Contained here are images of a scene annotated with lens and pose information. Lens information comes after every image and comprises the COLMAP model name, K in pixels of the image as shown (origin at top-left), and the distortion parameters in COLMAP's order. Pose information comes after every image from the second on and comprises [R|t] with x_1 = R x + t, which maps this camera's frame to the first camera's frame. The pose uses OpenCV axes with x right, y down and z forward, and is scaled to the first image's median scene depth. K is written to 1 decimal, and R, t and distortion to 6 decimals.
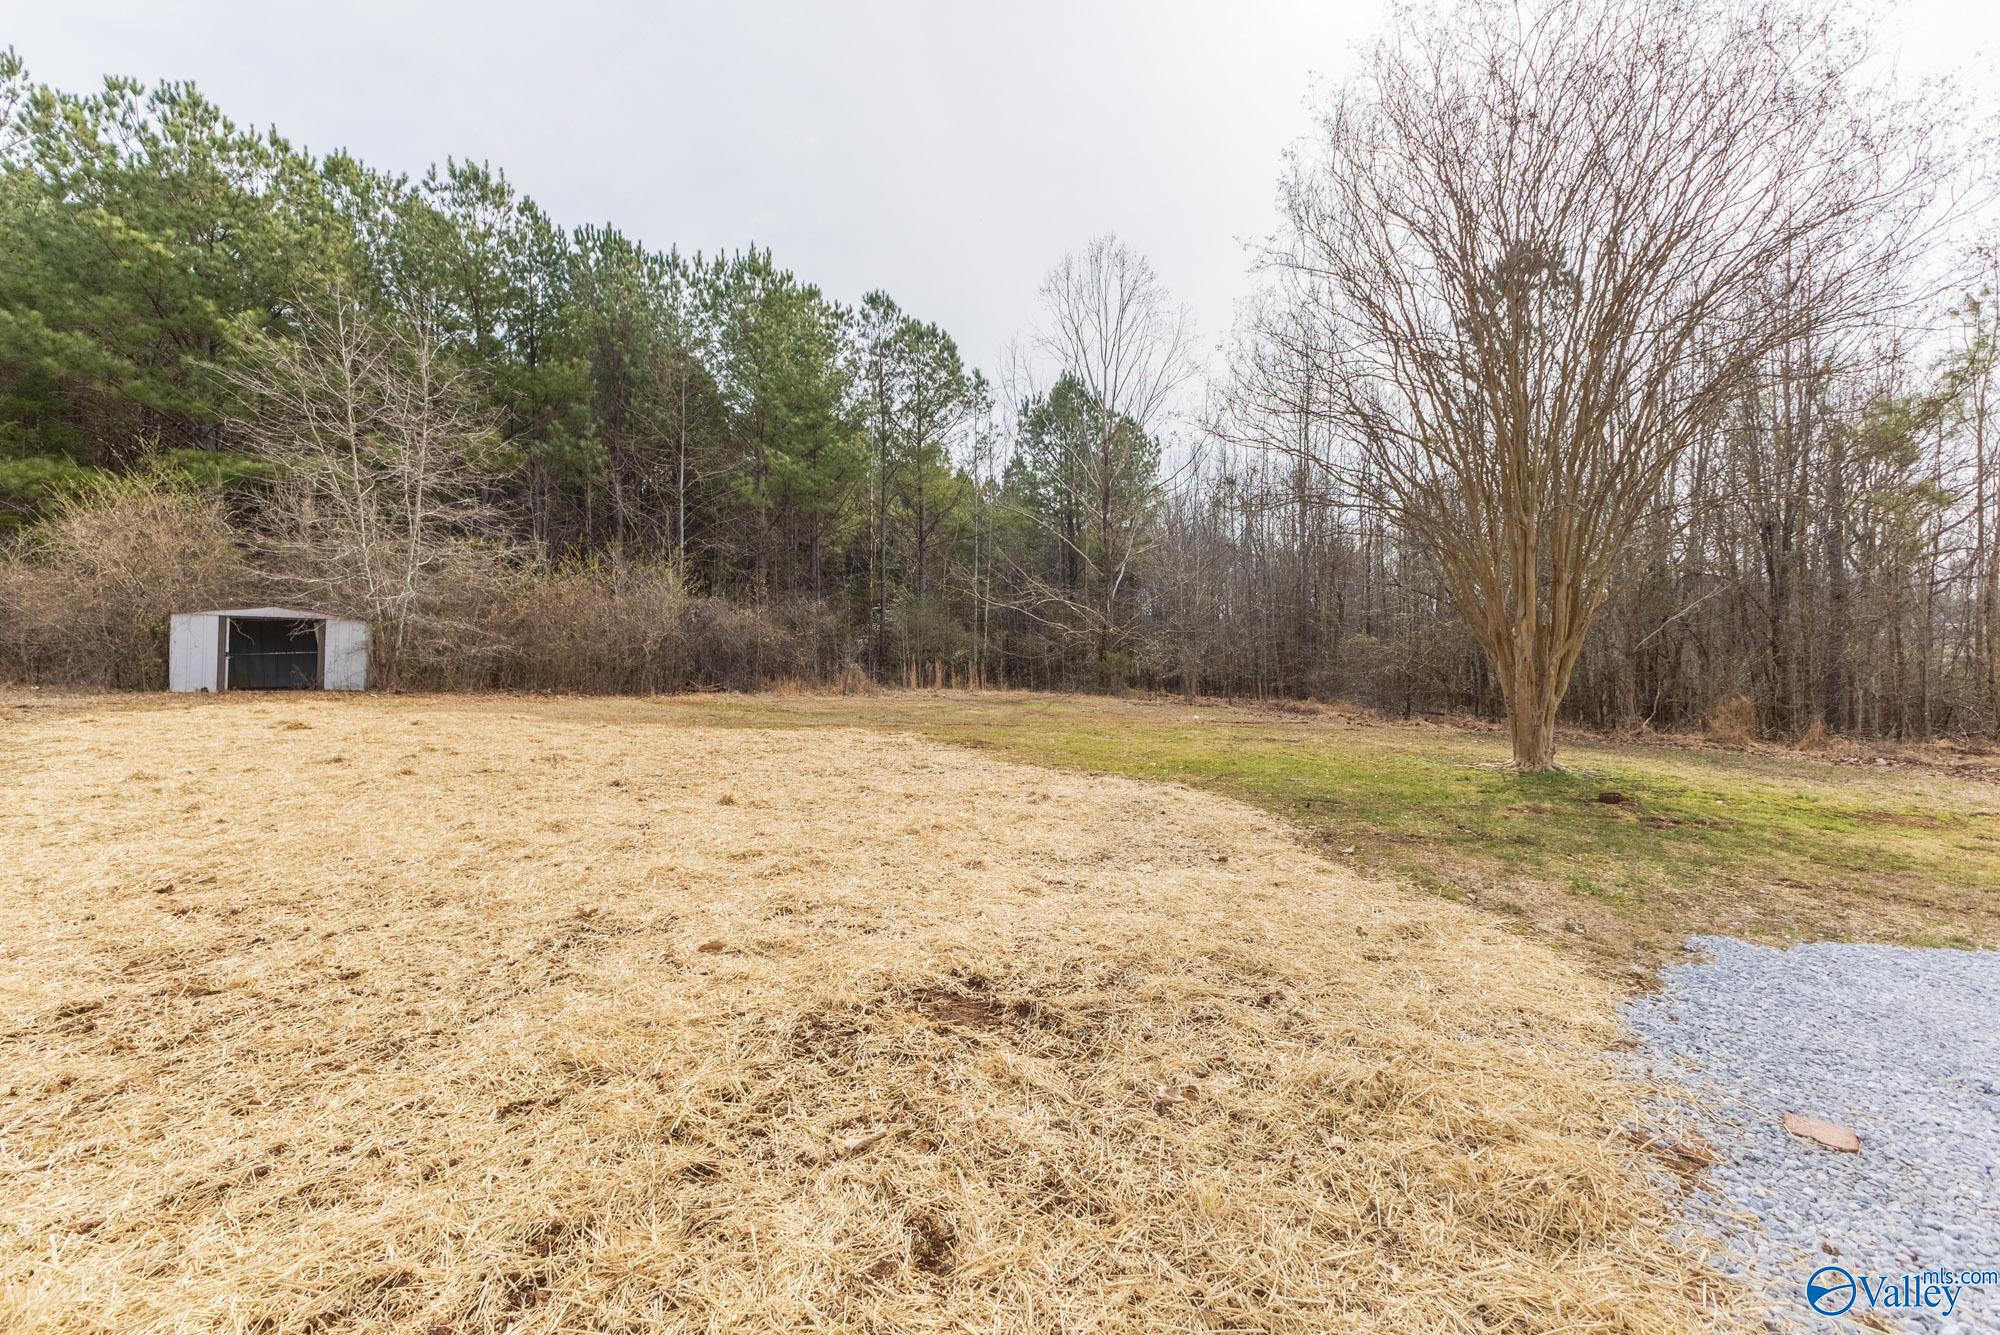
lens RADIAL K [[848.1, 0, 993.4], [0, 848.1, 702.9], [0, 0, 1]] dist [0.002269, -0.000039]
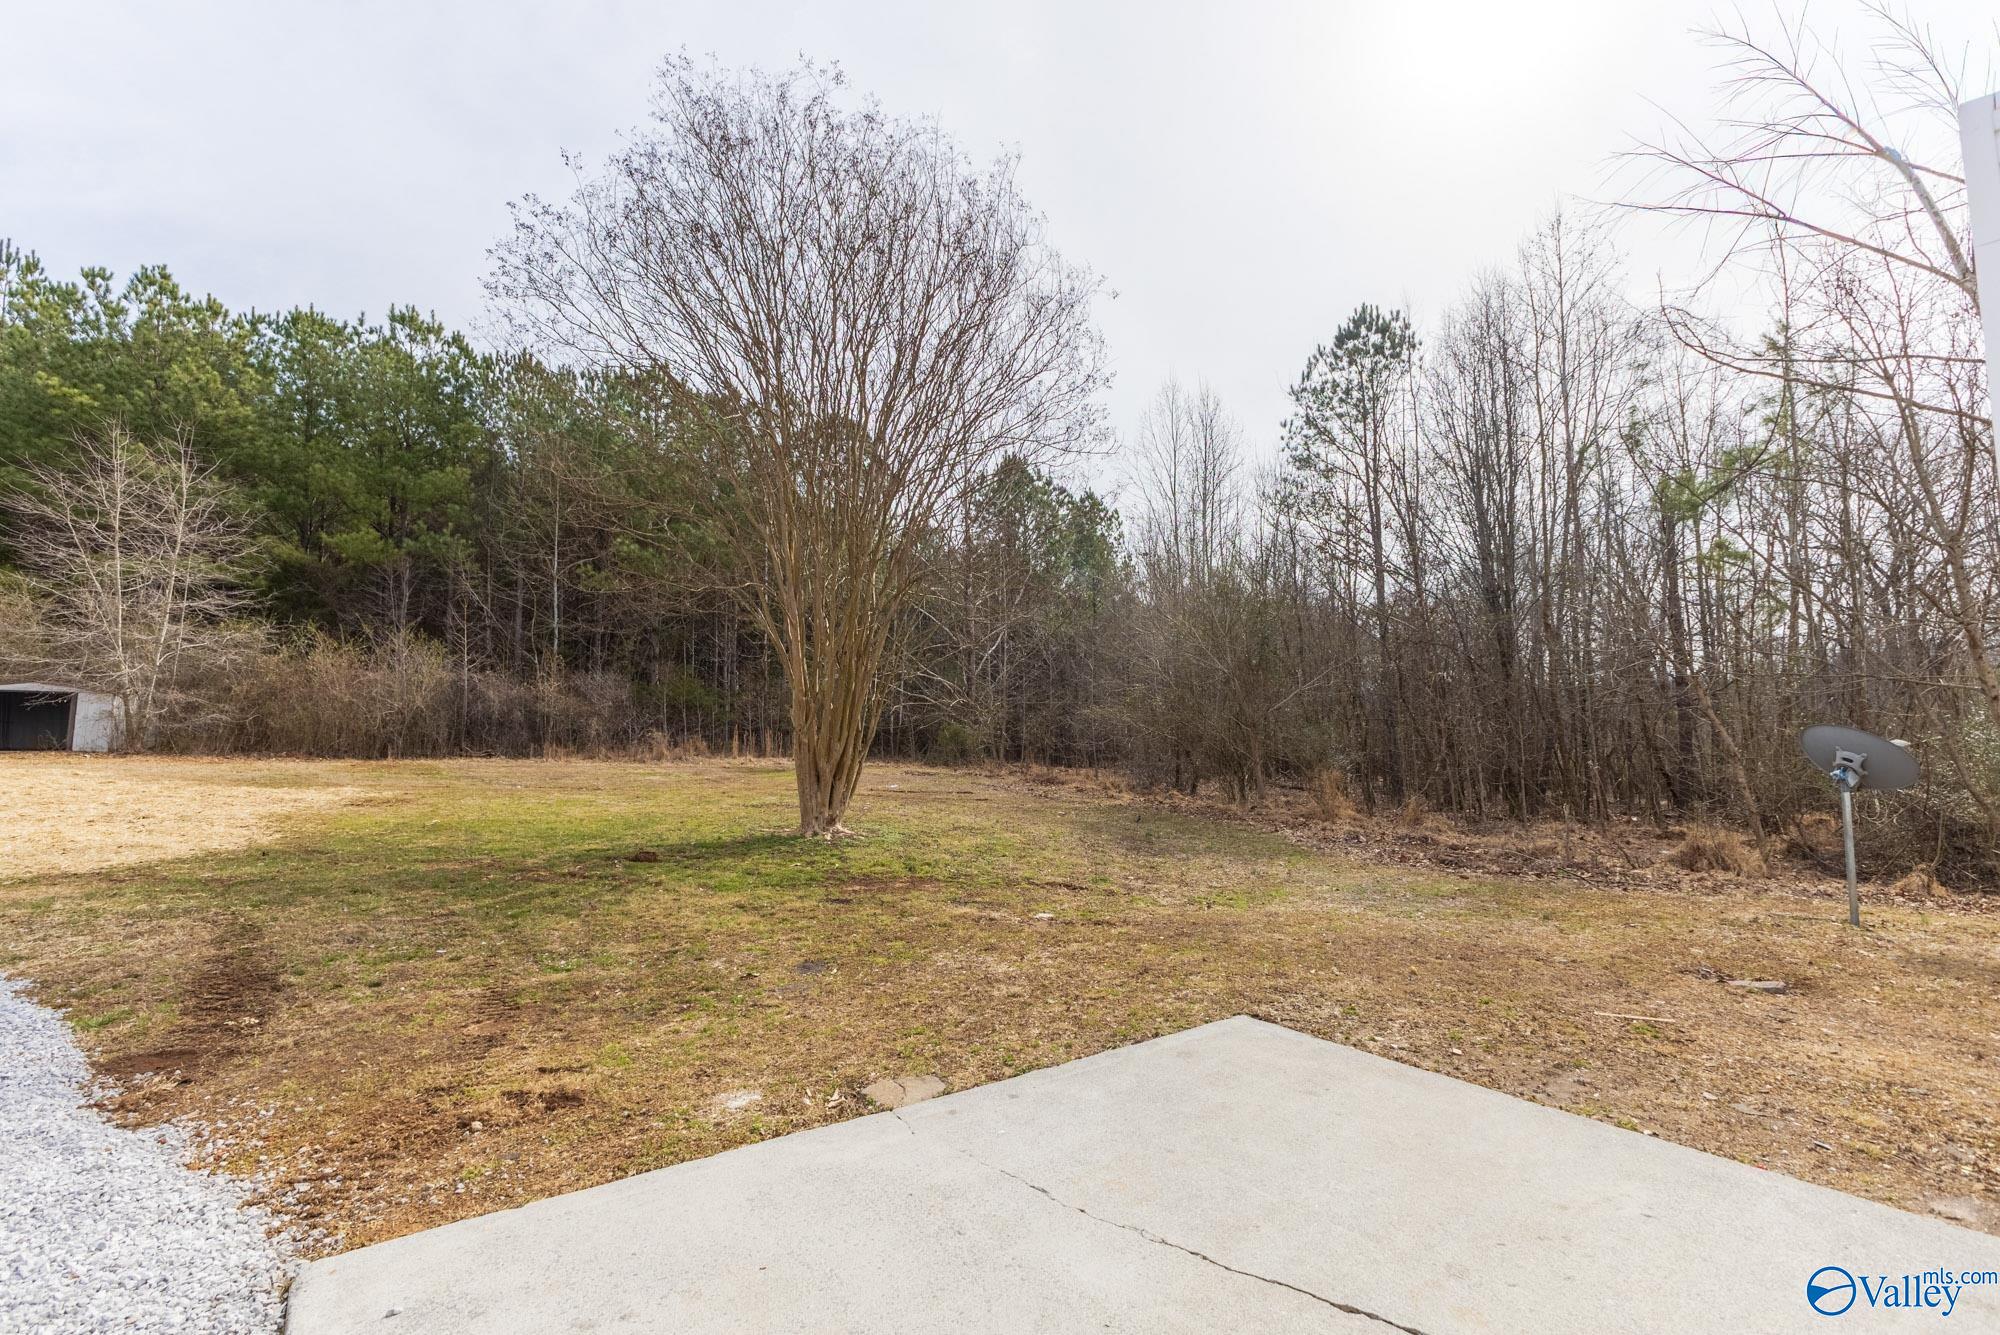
lens RADIAL K [[848.1, 0, 993.4], [0, 848.1, 702.9], [0, 0, 1]] dist [0.002269, -0.000039]
pose [[0.990142, 0.000123, -0.140071, 0.540633], [-0.011225, 0.996853, -0.078469, -0.002335], [0.139620, 0.079268, 0.987027, -0.019554]]
